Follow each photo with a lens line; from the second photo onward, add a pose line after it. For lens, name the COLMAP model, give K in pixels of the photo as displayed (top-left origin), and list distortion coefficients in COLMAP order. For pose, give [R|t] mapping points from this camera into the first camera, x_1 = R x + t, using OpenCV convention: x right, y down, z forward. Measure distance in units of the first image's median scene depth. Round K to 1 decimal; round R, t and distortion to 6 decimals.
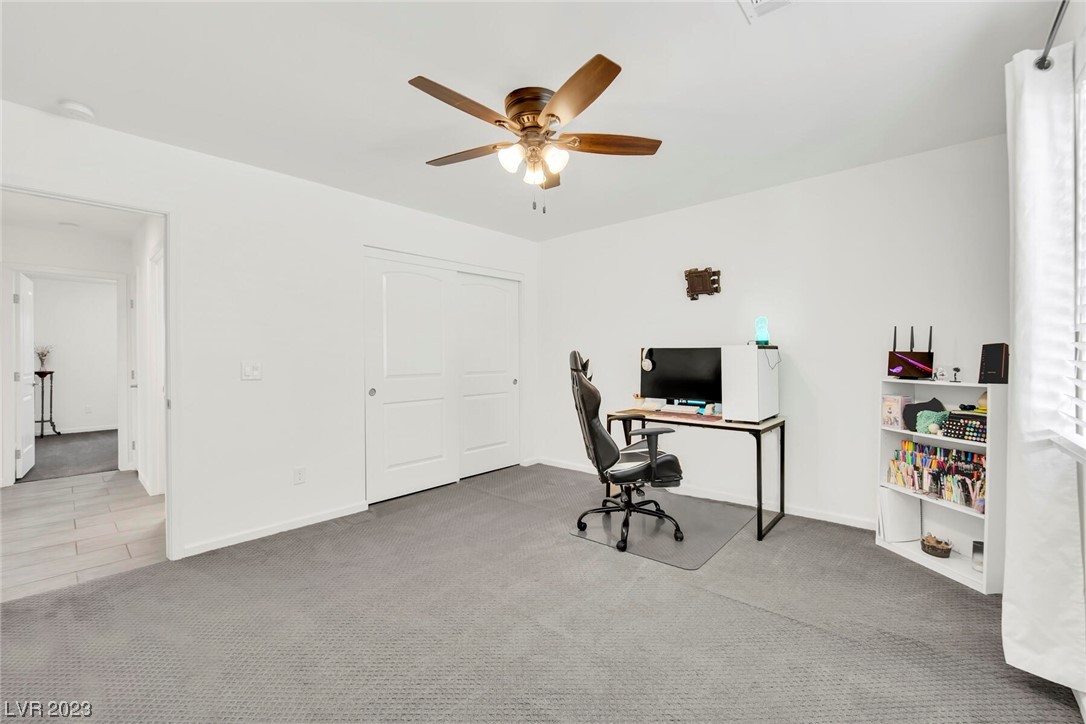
lens RADIAL K [[440.1, 0, 544.4], [0, 440.1, 357.0], [0, 0, 1]] dist [-0.021931, -0.000028]
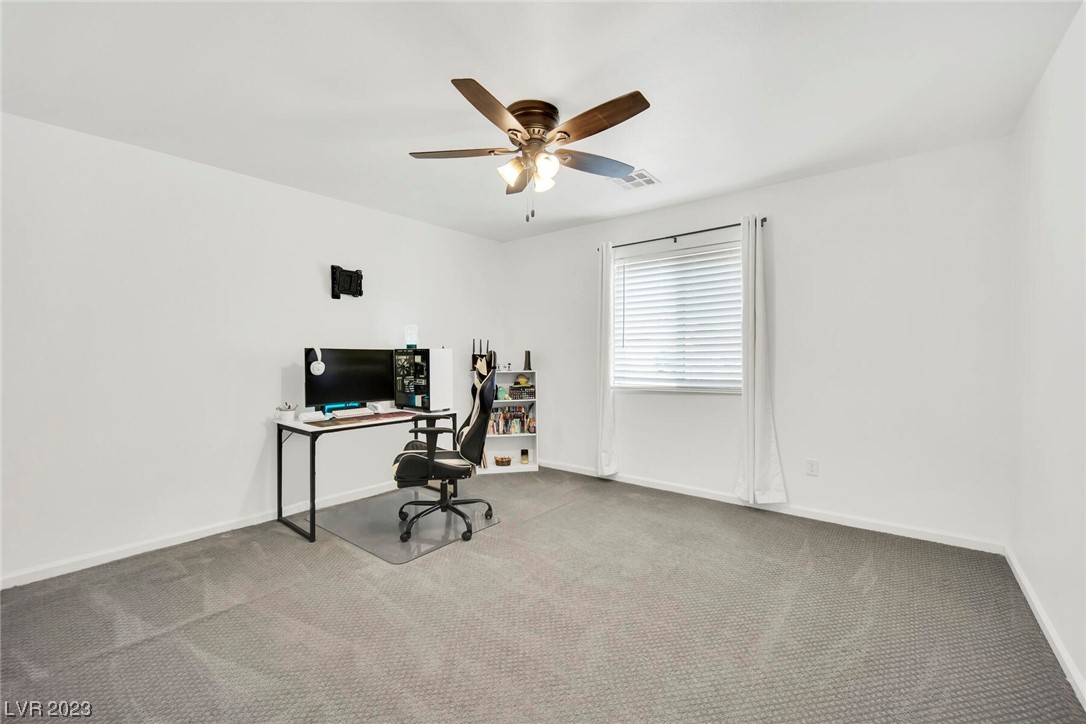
lens RADIAL K [[447.1, 0, 542.0], [0, 447.1, 354.5], [0, 0, 1]] dist [-0.023169, 0.000229]
pose [[-0.047548, 0.012190, 0.998795, -0.927094], [0.009332, 0.999887, -0.011759, 0.010437], [-0.998825, 0.008761, -0.047656, 0.865723]]
